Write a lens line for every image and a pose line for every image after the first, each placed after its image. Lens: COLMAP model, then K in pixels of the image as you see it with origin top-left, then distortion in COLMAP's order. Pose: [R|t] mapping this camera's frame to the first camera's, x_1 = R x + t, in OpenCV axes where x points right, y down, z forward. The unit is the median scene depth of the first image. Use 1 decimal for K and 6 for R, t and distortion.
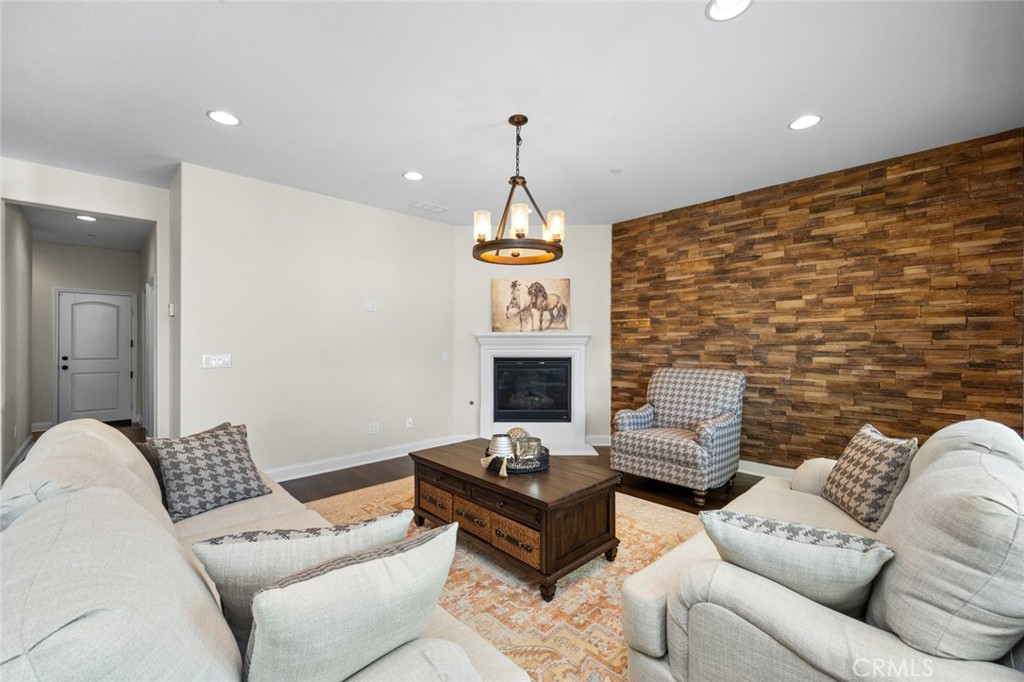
lens RADIAL K [[417.6, 0, 509.9], [0, 417.6, 344.0], [0, 0, 1]] dist [-0.001375, -0.000211]
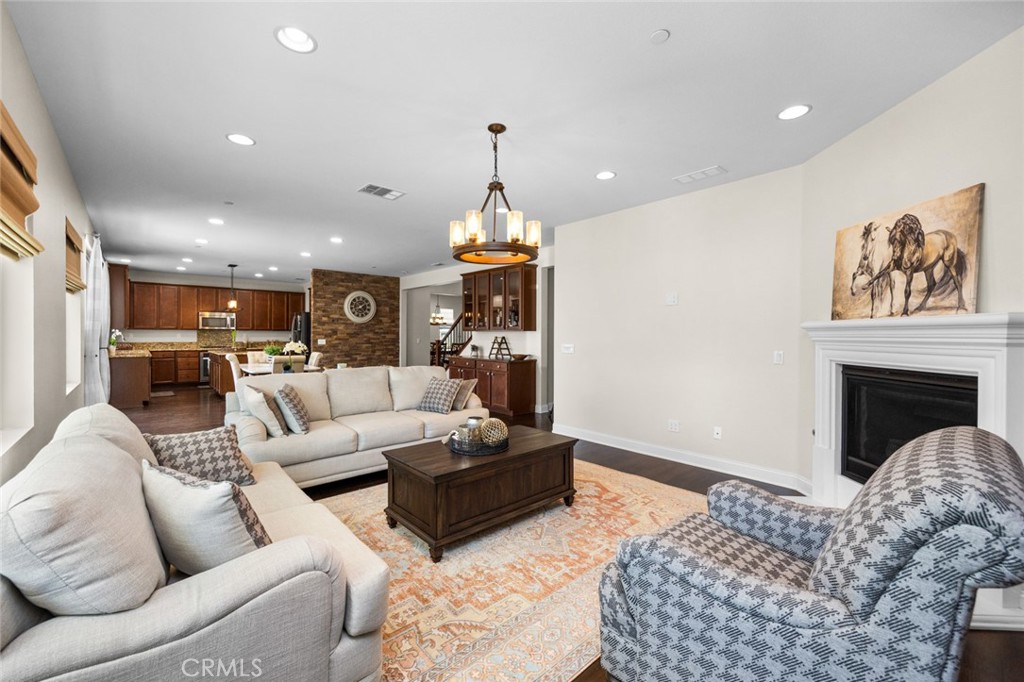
lens RADIAL K [[417.6, 0, 508.2], [0, 417.6, 335.7], [0, 0, 1]] dist [-0.001375, -0.000211]
pose [[-0.029439, 0.002667, -0.999563, 0.564708], [-0.004446, 0.999986, 0.002799, -0.007059], [0.999557, 0.004527, -0.029427, 0.555950]]
